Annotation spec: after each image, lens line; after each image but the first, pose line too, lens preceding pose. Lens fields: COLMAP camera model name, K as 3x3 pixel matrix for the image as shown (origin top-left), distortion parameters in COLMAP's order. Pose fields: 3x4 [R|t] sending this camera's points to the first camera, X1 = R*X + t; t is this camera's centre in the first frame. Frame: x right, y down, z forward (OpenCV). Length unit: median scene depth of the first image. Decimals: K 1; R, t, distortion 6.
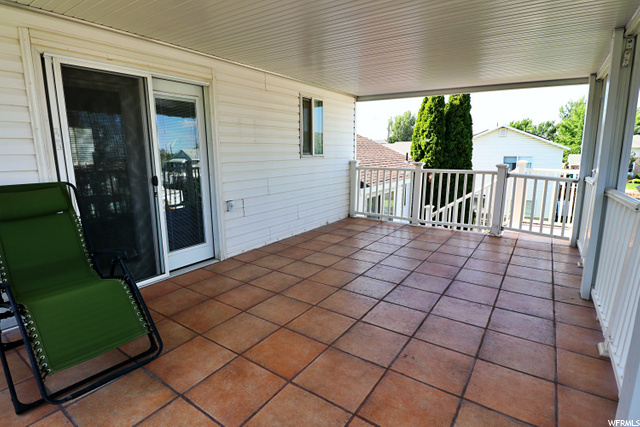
lens RADIAL K [[321.5, 0, 320.0], [0, 321.5, 213.5], [0, 0, 1]] dist [-0.000978, -0.001082]
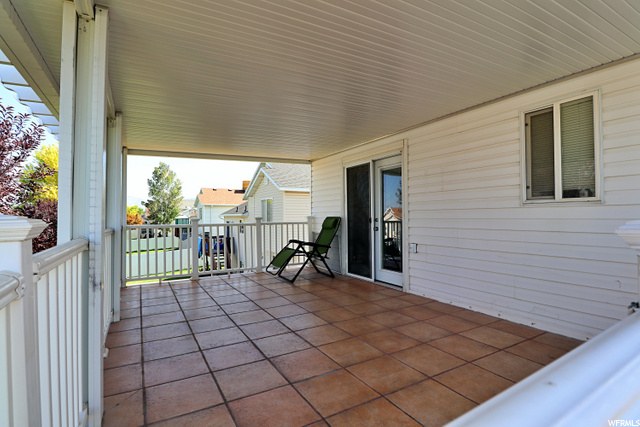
lens RADIAL K [[321.5, 0, 320.0], [0, 321.5, 213.5], [0, 0, 1]] dist [-0.000978, -0.001082]
pose [[-0.429838, -0.000959, -0.902905, 0.977358], [-0.165475, 0.983146, 0.077732, -0.194195], [0.887613, 0.182821, -0.422753, 1.280848]]
